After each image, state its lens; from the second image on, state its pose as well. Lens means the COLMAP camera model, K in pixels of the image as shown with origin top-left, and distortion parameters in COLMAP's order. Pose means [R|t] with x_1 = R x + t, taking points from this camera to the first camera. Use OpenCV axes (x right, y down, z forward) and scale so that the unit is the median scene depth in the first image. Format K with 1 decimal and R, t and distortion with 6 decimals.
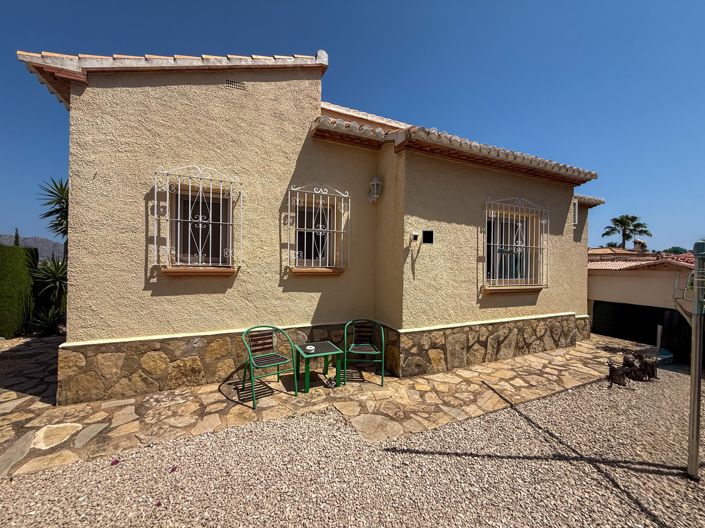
lens RADIAL K [[282.7, 0, 351.0], [0, 282.7, 264.6], [0, 0, 1]] dist [0.007619, -0.000339]
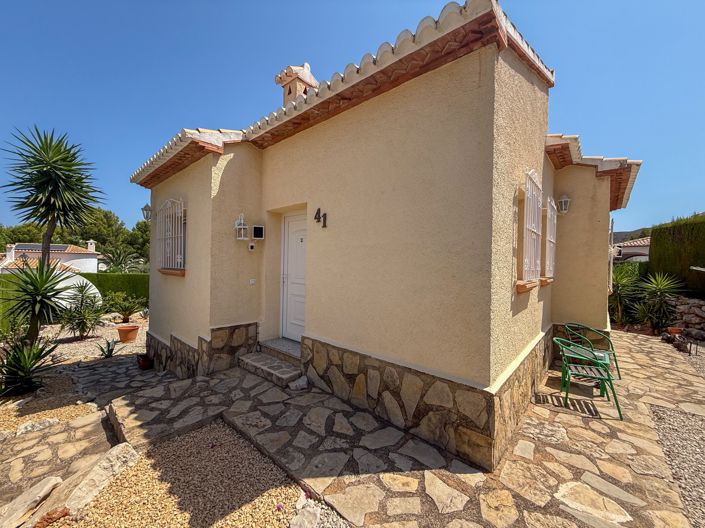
lens RADIAL K [[282.7, 0, 352.1], [0, 282.7, 264.4], [0, 0, 1]] dist [0.007619, -0.000339]
pose [[0.912159, 0.005888, 0.409793, -1.575894], [-0.004791, 0.999982, -0.003704, -0.035893], [-0.409807, 0.001415, 0.912171, 0.449233]]
